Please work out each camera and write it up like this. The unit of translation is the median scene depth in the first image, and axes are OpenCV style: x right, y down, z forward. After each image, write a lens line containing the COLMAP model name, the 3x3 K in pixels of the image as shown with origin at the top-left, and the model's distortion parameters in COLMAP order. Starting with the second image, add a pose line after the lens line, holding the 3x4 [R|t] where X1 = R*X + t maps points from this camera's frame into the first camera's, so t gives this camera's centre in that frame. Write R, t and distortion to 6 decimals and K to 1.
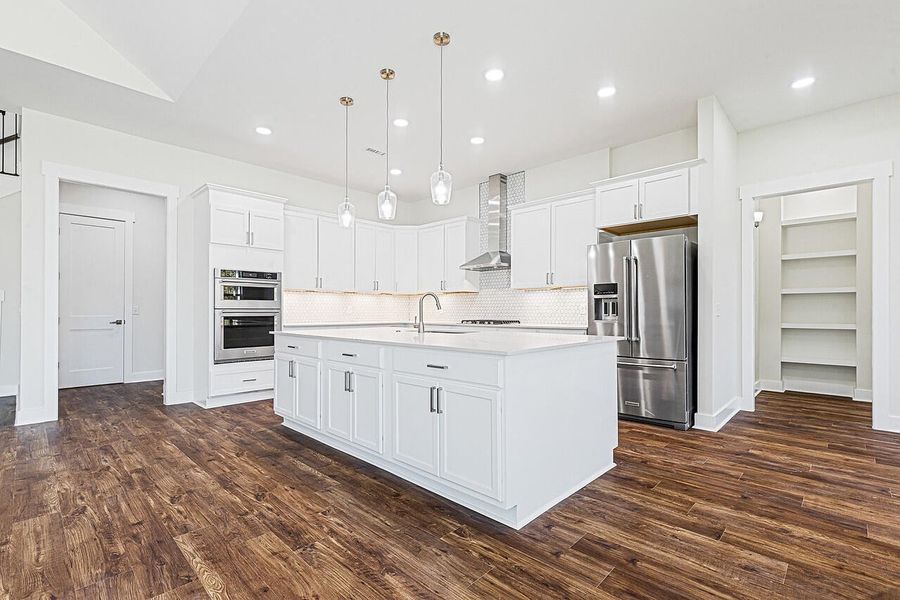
lens RADIAL K [[428.9, 0, 423.1], [0, 428.9, 310.2], [0, 0, 1]] dist [0.006415, -0.000142]
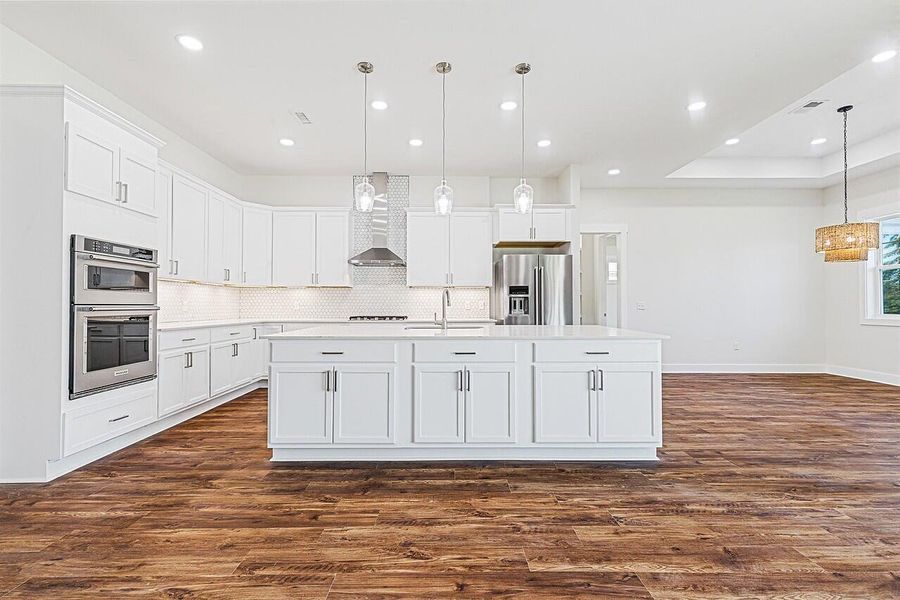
lens RADIAL K [[428.9, 0, 460.8], [0, 428.9, 305.7], [0, 0, 1]] dist [0.006415, -0.000142]
pose [[0.680718, 0.000200, 0.732545, -0.825560], [-0.003676, 0.999988, 0.003143, -0.008243], [-0.732536, -0.004833, 0.680711, 0.320663]]
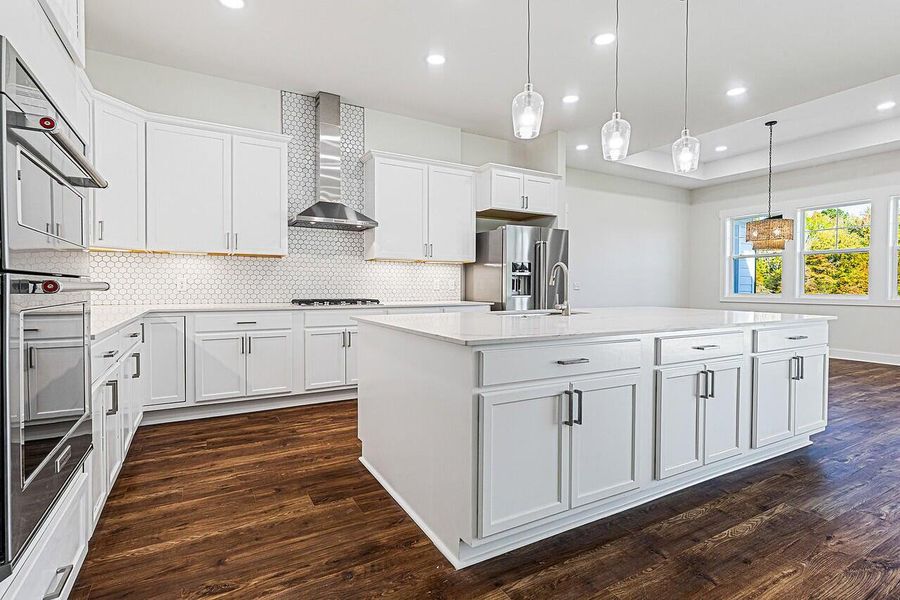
lens RADIAL K [[428.9, 0, 462.4], [0, 428.9, 306.9], [0, 0, 1]] dist [0.006415, -0.000142]
pose [[0.229085, -0.046818, 0.972280, -0.904125], [-0.008873, 0.998701, 0.050181, -0.002160], [-0.973366, -0.020122, 0.228372, 1.154640]]
